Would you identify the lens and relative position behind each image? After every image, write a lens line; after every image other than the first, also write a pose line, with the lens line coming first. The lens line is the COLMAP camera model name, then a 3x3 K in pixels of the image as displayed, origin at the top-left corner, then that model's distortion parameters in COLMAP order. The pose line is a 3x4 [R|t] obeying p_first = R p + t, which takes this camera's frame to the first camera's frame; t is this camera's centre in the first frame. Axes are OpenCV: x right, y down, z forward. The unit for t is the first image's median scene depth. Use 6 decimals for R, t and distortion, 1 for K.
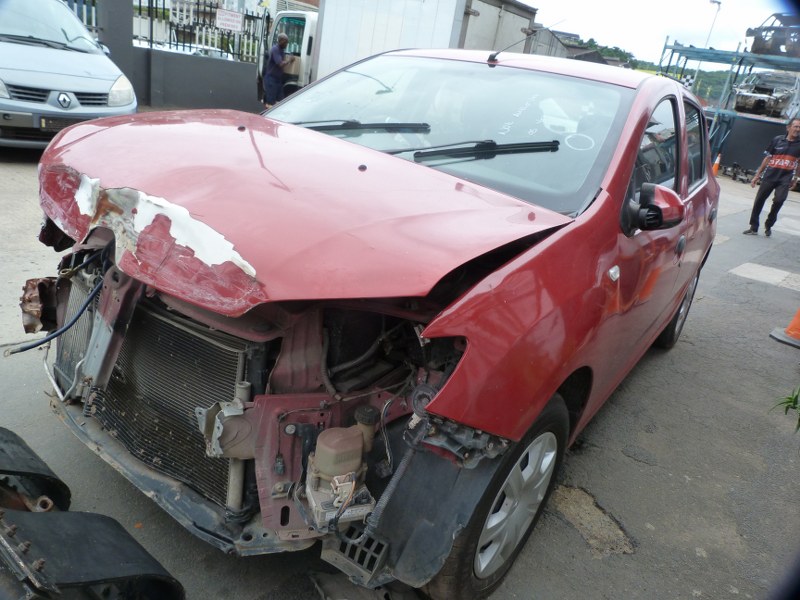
lens RADIAL K [[610.9, 0, 383.0], [0, 610.9, 302.2], [0, 0, 1]] dist [-0.044711, 0.033433]
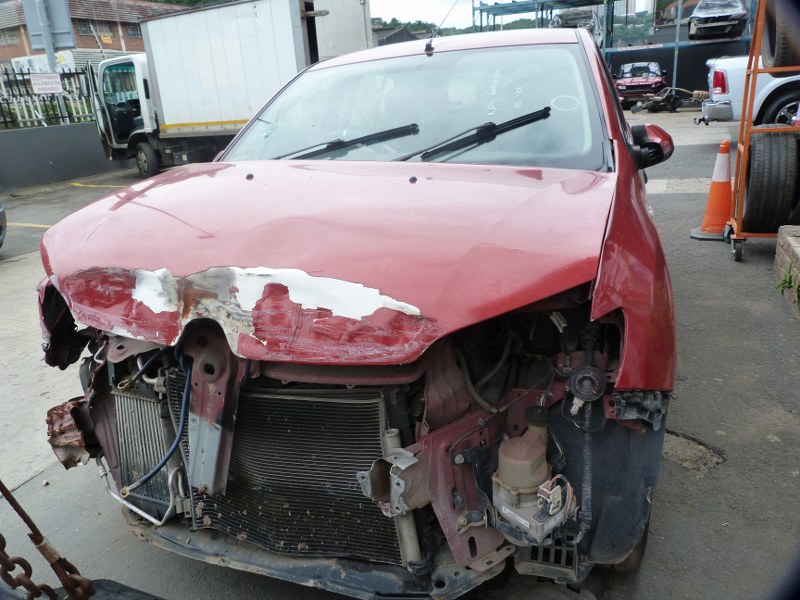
lens RADIAL K [[610.9, 0, 385.7], [0, 610.9, 304.4], [0, 0, 1]] dist [-0.044711, 0.033433]
pose [[0.933660, -0.305508, 0.186935, -0.318952], [0.306160, 0.951622, 0.026096, -0.072004], [-0.185864, 0.032868, 0.982026, 0.067107]]
